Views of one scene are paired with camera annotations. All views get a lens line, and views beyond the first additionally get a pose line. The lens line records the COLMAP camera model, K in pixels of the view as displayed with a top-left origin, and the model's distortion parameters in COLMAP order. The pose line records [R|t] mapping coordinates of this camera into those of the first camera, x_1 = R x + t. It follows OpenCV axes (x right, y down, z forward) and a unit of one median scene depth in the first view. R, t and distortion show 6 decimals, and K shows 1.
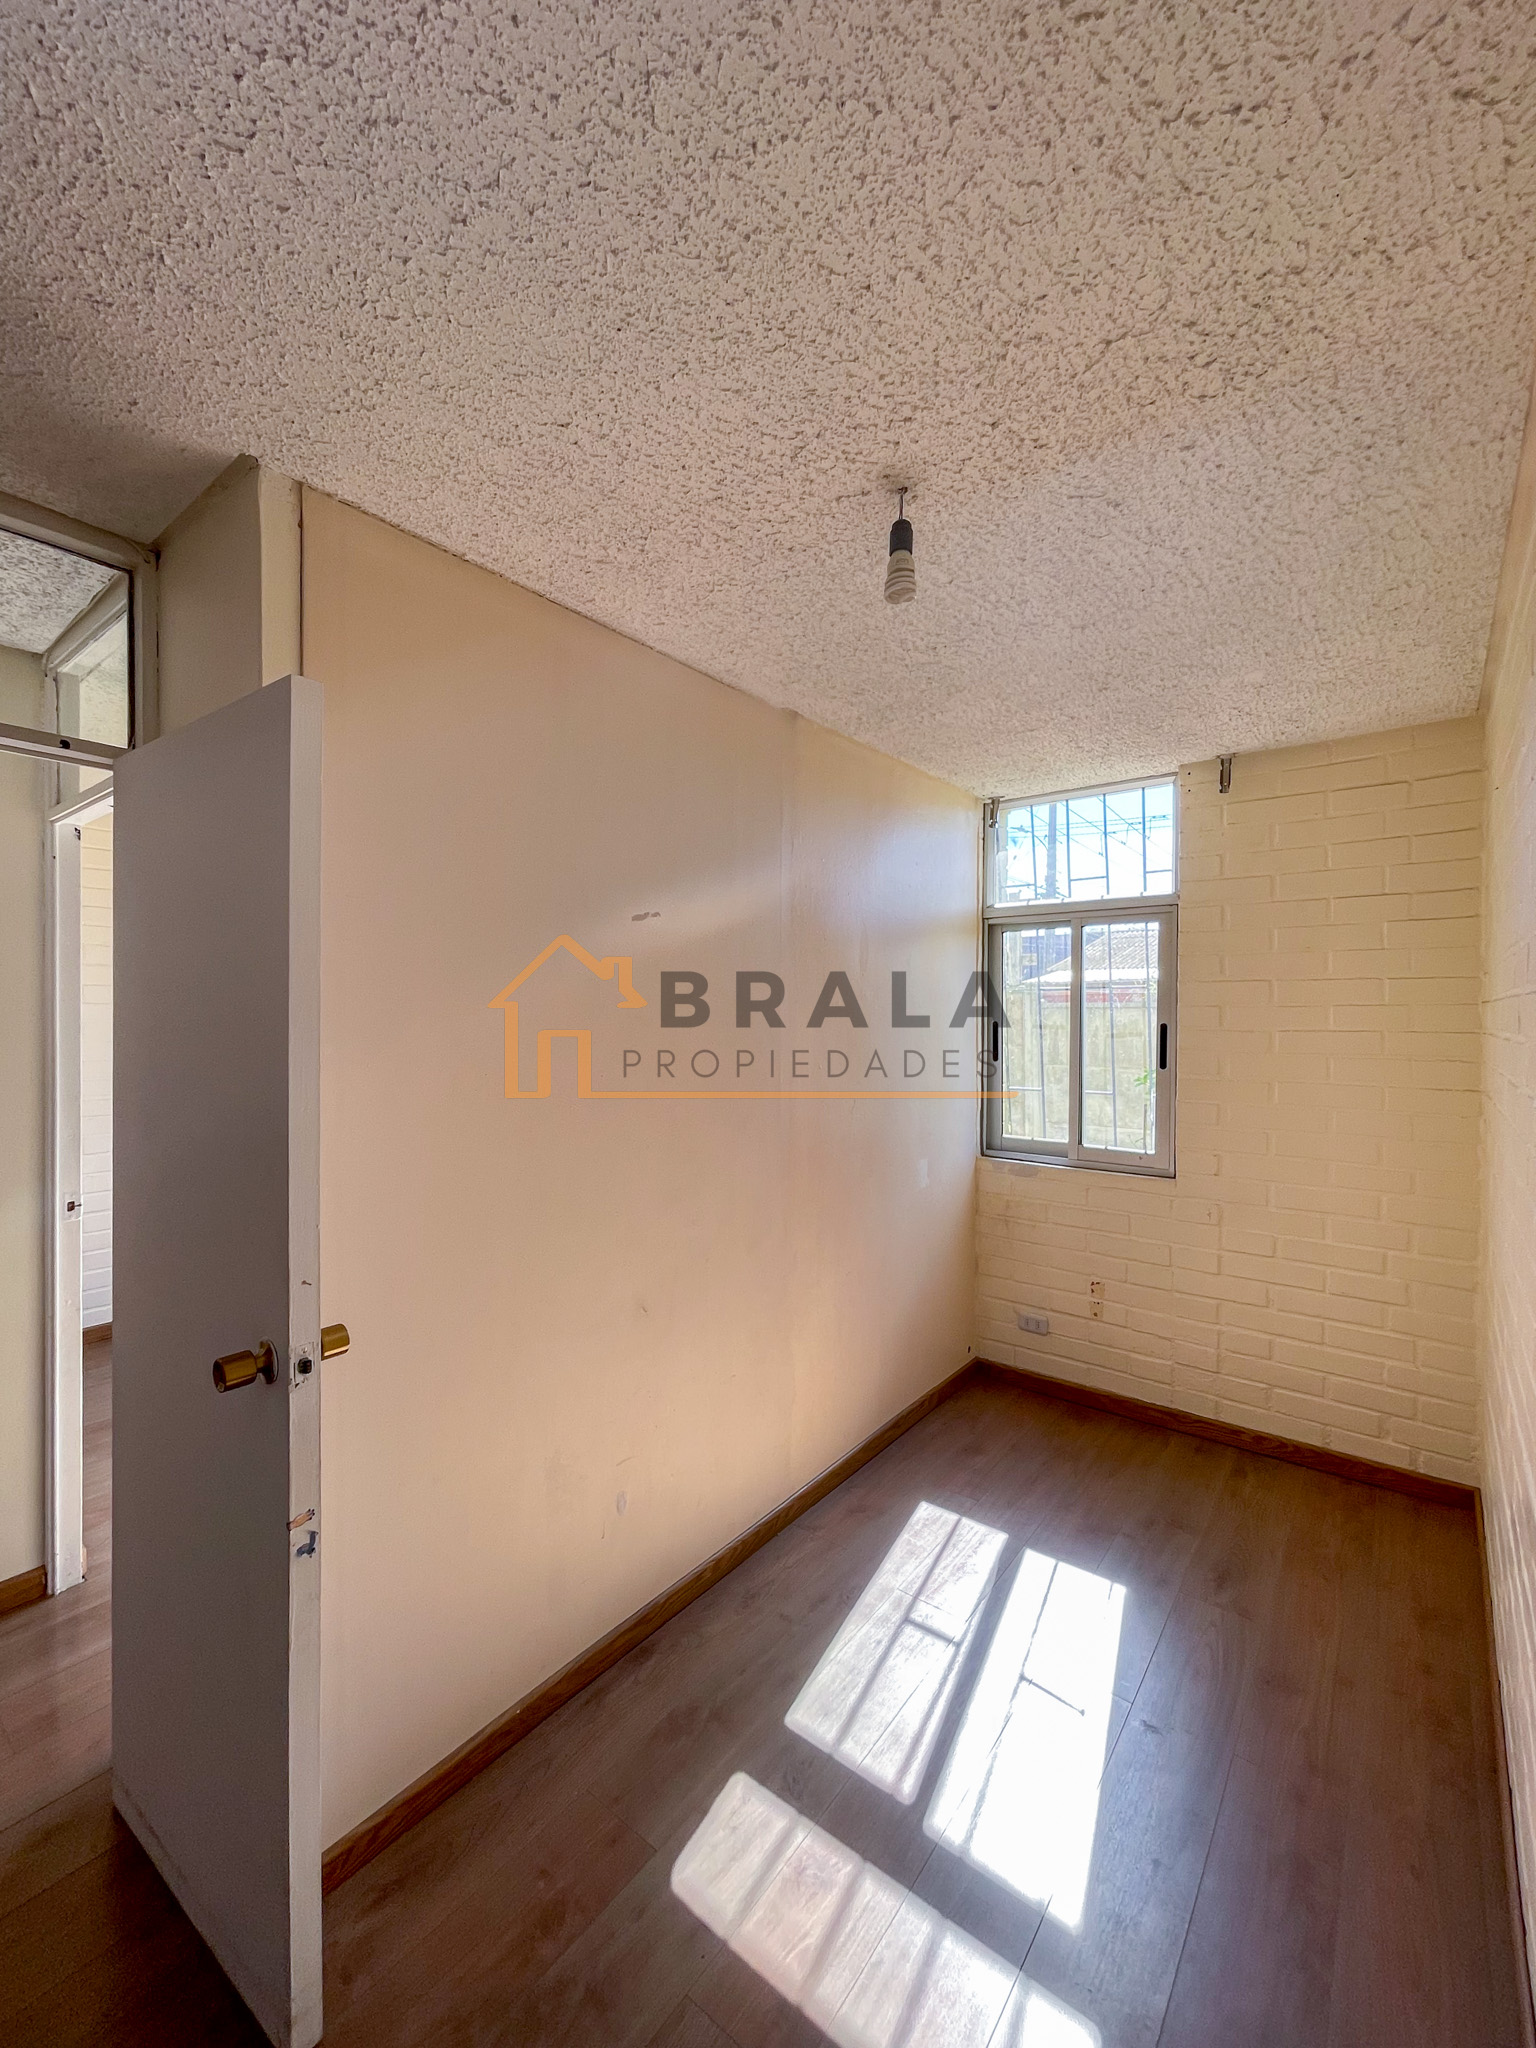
lens RADIAL K [[806.1, 0, 775.6], [0, 806.1, 1000.5], [0, 0, 1]] dist [-0.019595, 0.000306]
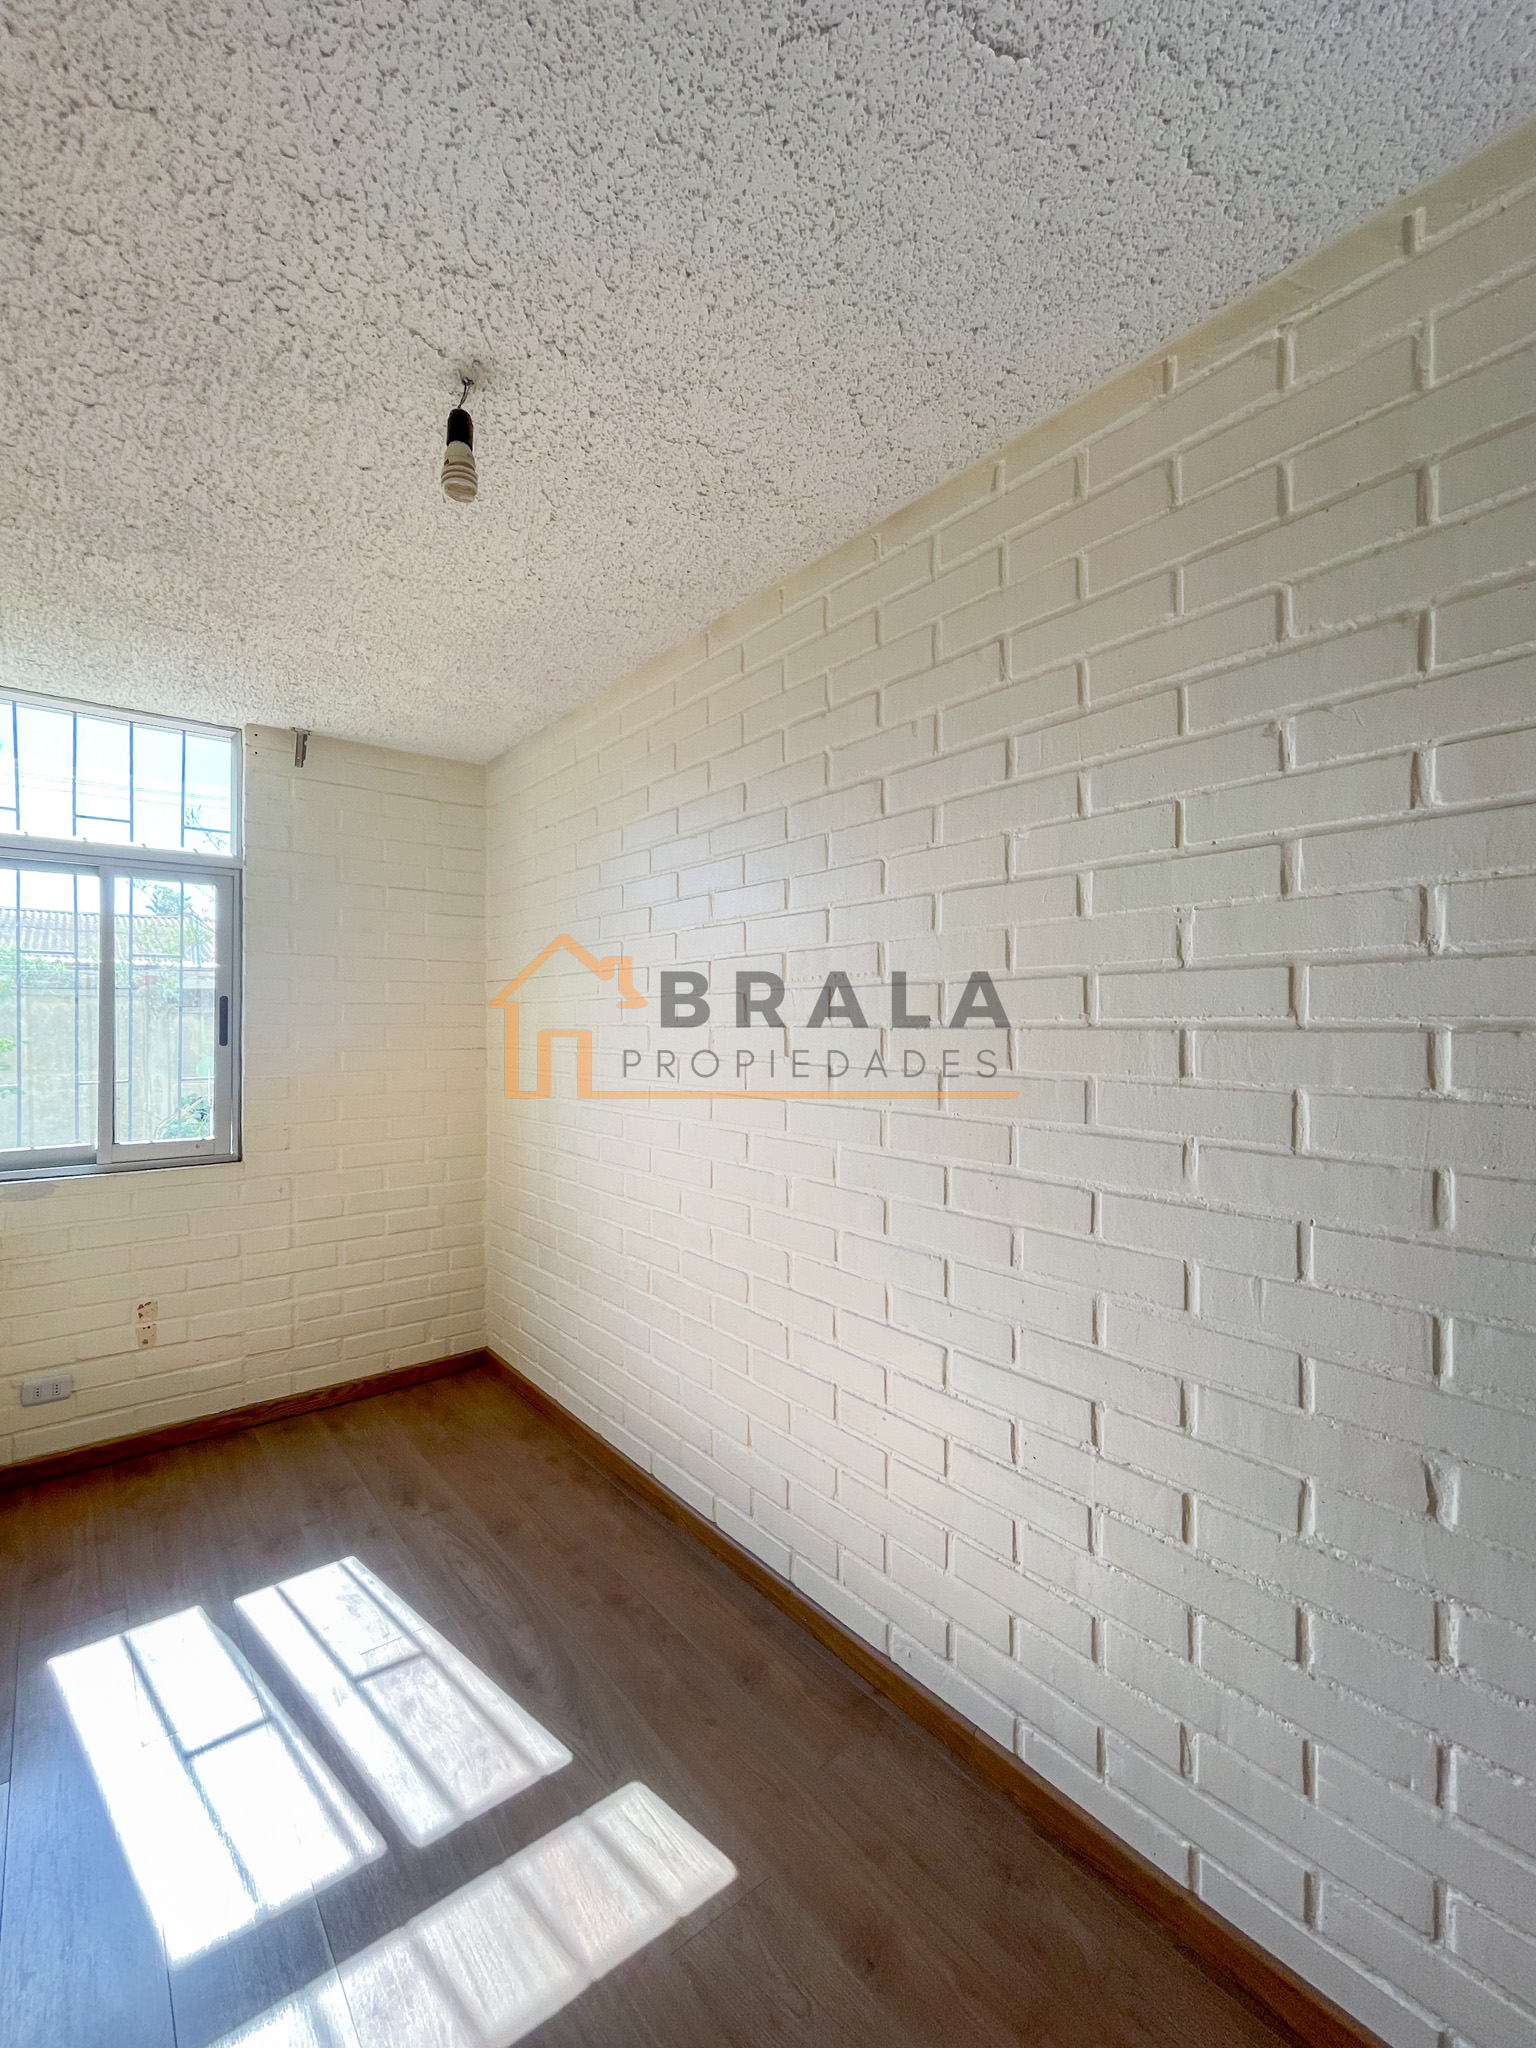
lens RADIAL K [[806.1, 0, 775.6], [0, 806.1, 1000.5], [0, 0, 1]] dist [-0.019595, 0.000306]
pose [[0.249948, 0.014169, 0.968156, -0.271910], [-0.017959, 0.999789, -0.009996, 0.034807], [-0.968093, -0.014889, 0.250149, 0.178737]]
